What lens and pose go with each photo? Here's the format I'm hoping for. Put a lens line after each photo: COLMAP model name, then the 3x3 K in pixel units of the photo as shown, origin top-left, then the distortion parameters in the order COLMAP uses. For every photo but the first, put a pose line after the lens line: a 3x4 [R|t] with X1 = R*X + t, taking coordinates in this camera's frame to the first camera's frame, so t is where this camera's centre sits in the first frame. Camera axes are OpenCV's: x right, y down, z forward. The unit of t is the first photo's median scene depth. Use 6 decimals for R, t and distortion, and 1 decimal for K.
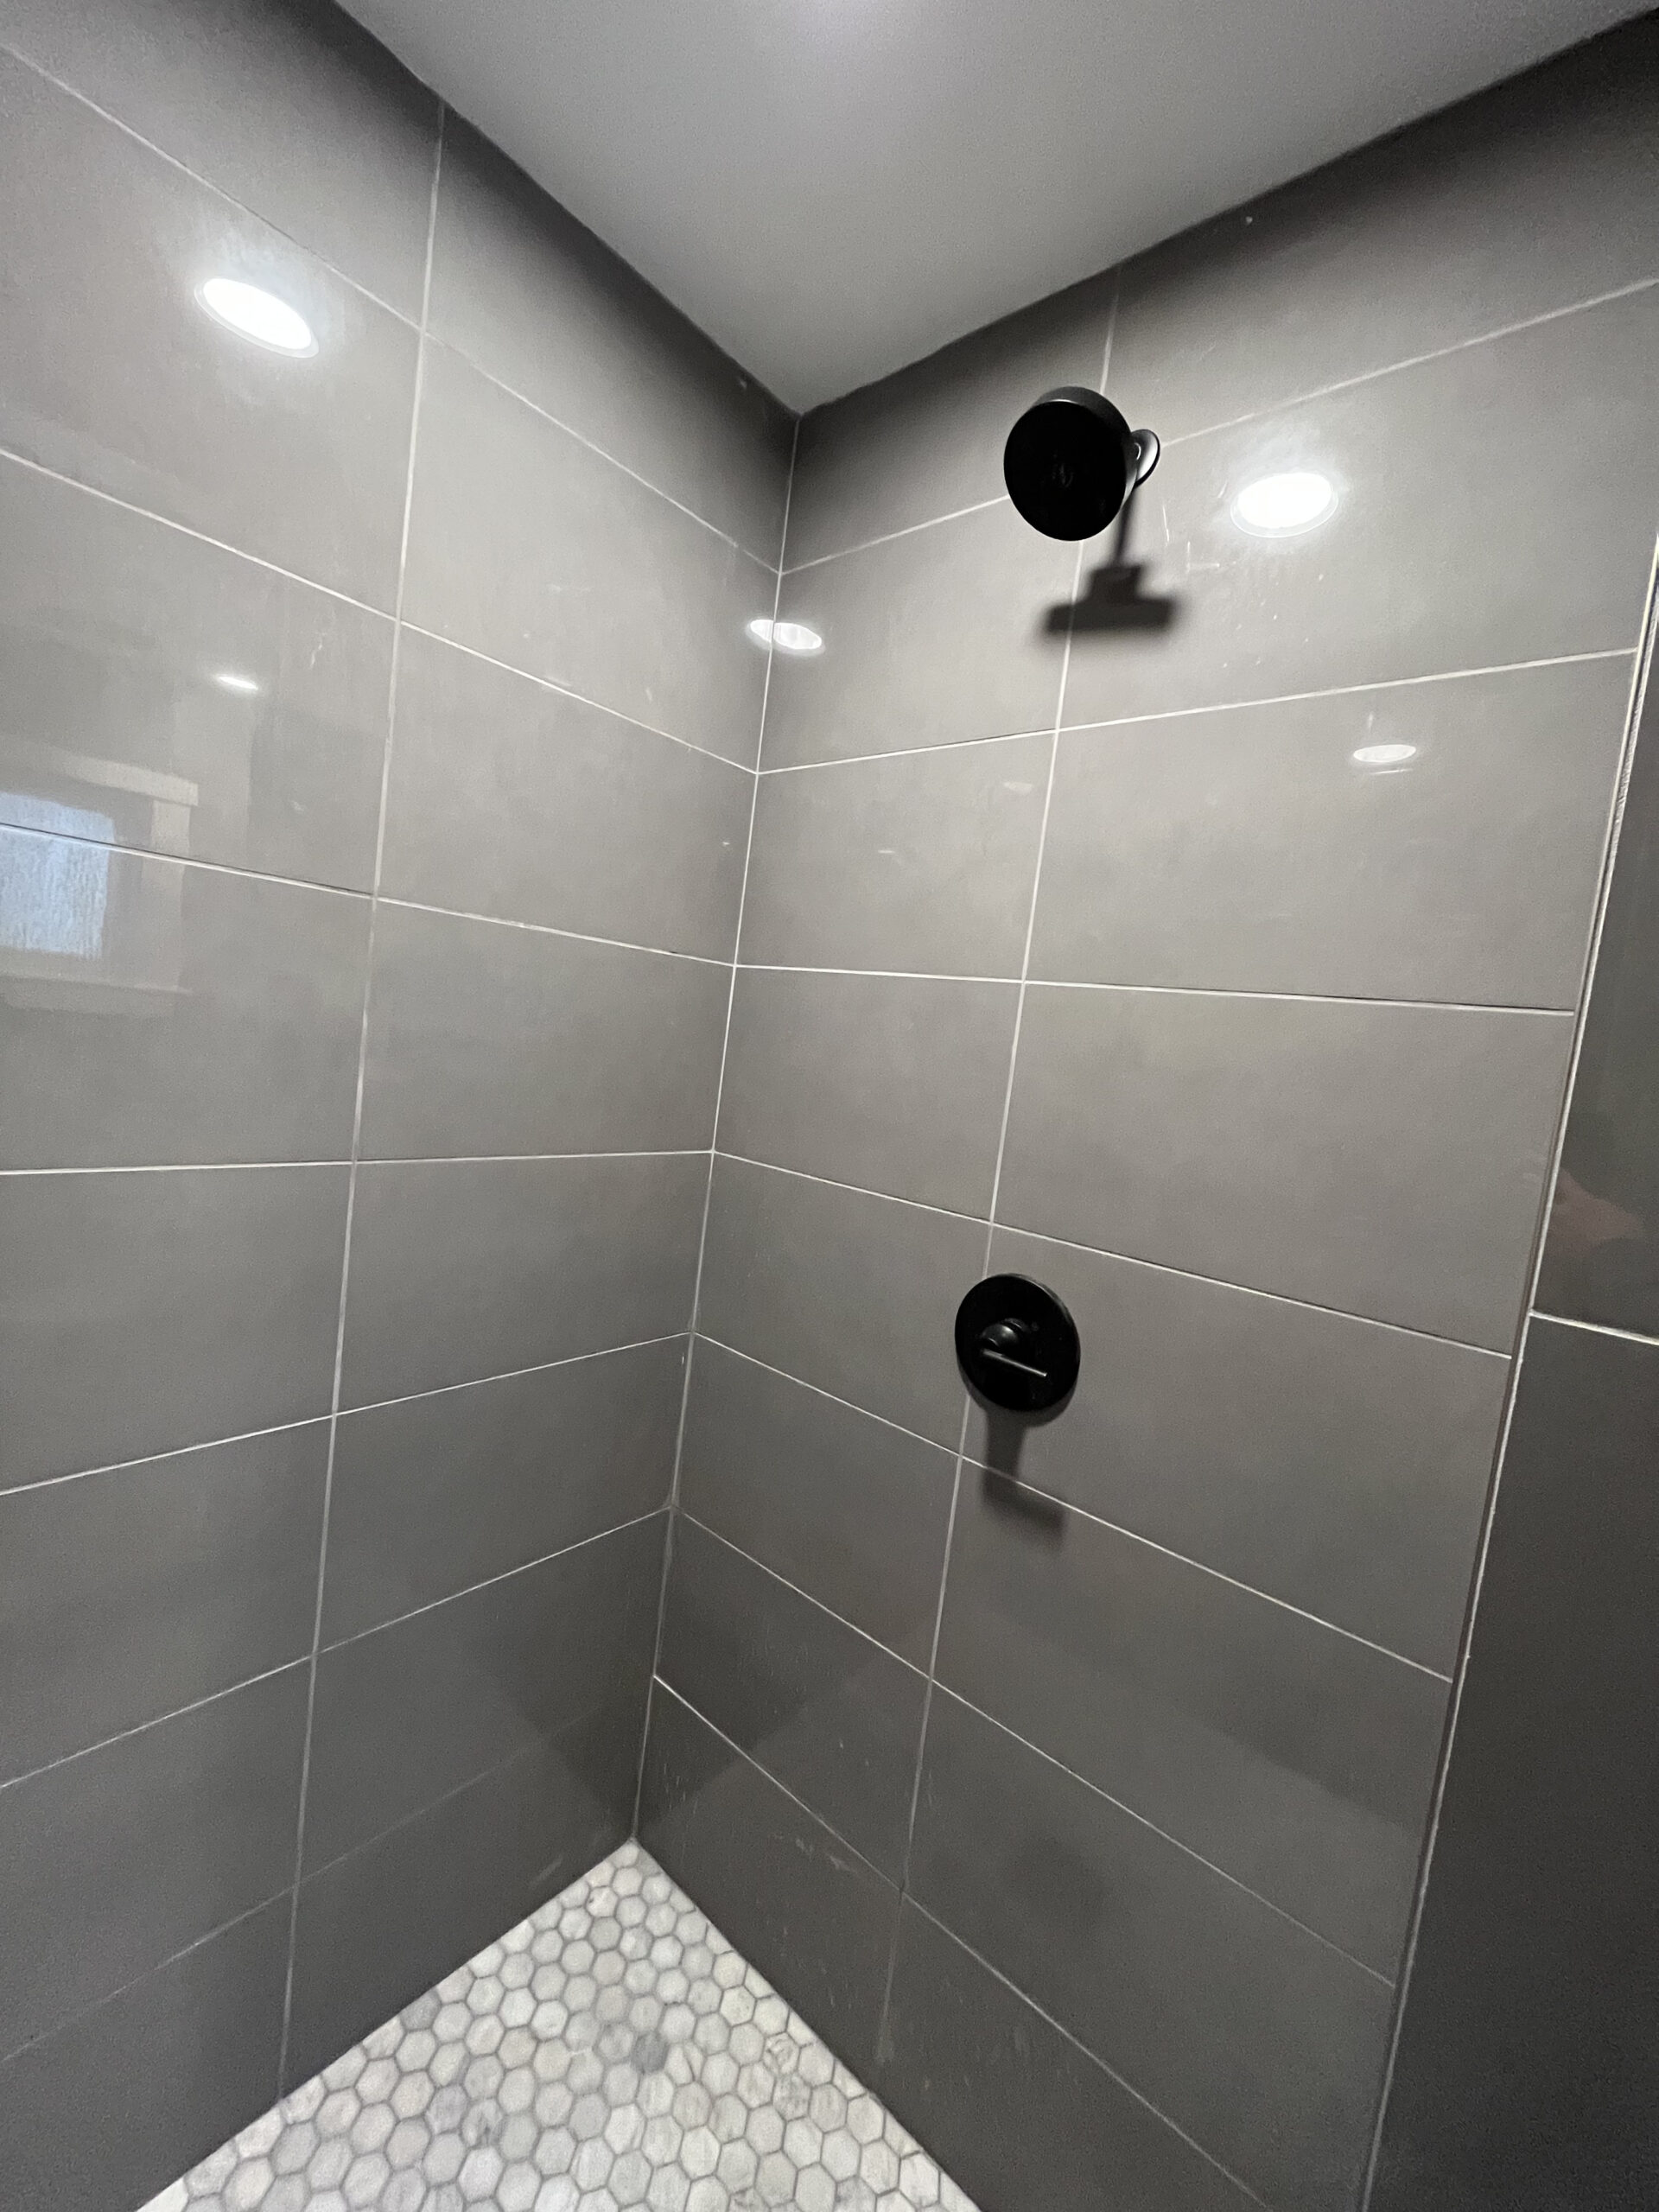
lens RADIAL K [[894.4, 0, 821.0], [0, 894.4, 1103.3], [0, 0, 1]] dist [-0.001750, -0.000078]
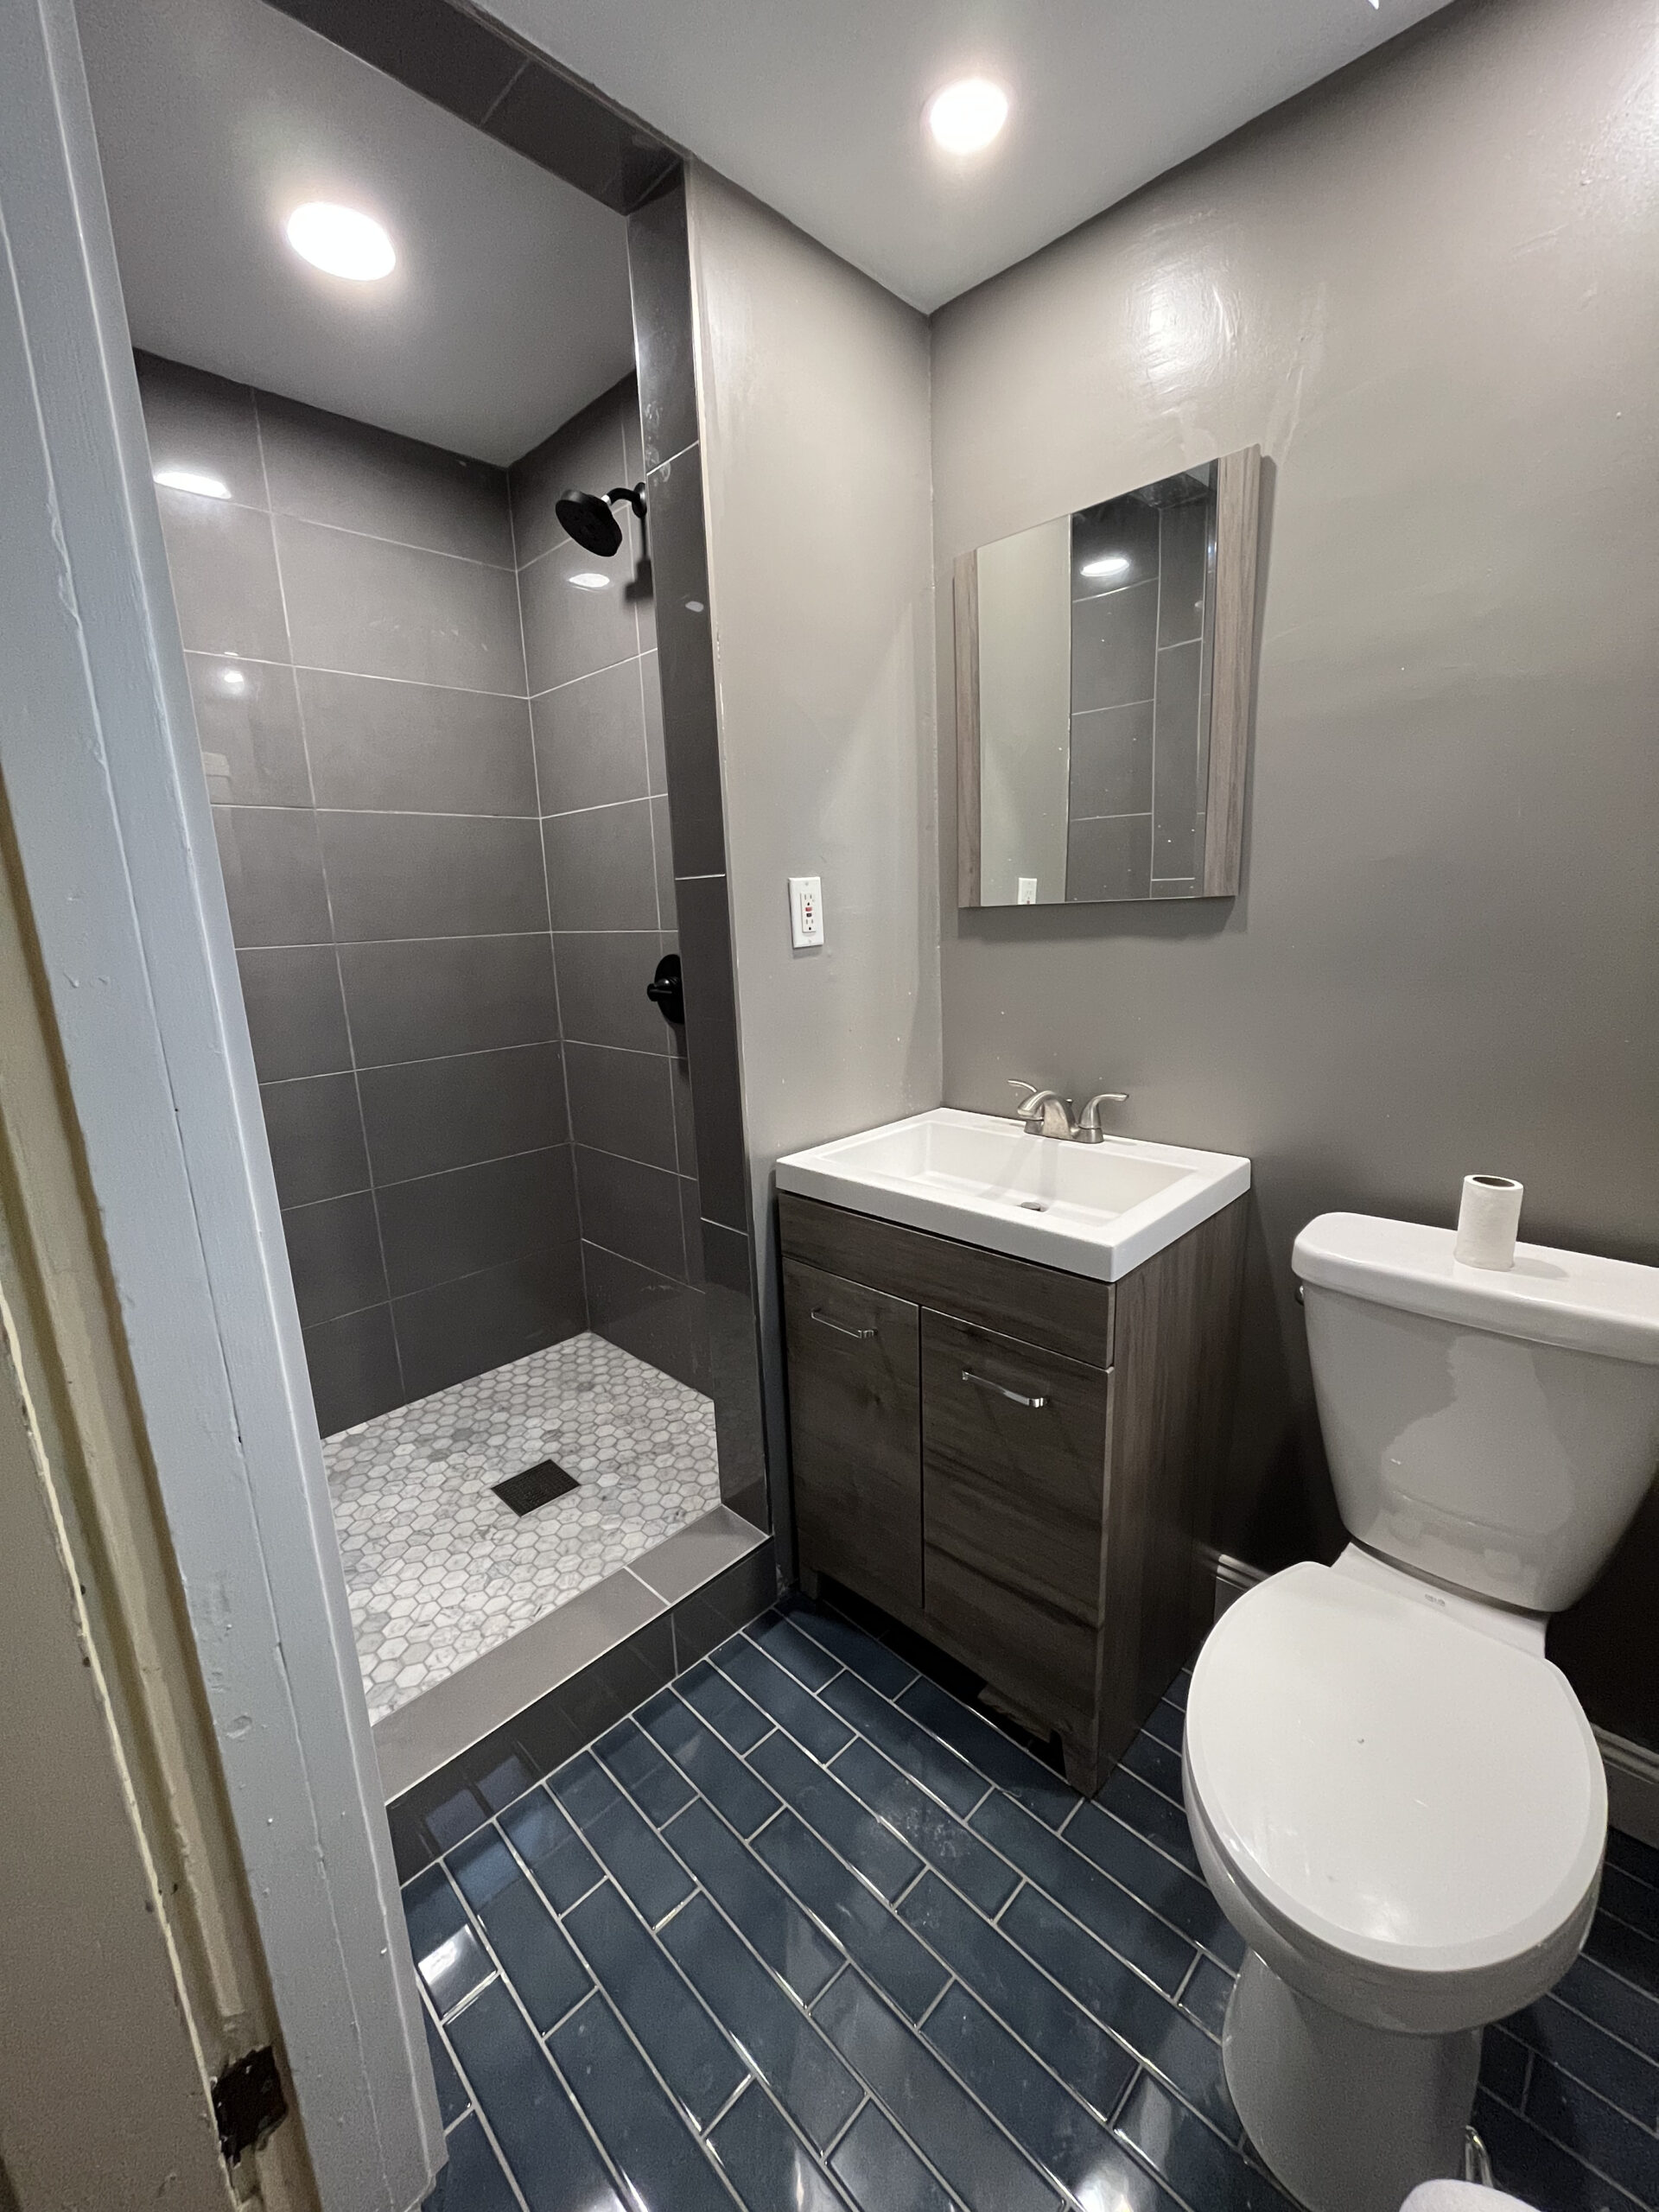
lens RADIAL K [[894.4, 0, 821.0], [0, 894.4, 1103.3], [0, 0, 1]] dist [-0.001750, -0.000078]
pose [[0.986120, -0.135340, -0.096184, 0.573098], [0.147680, 0.979702, 0.135550, 0.248654], [0.075886, -0.147873, 0.986091, -0.784602]]
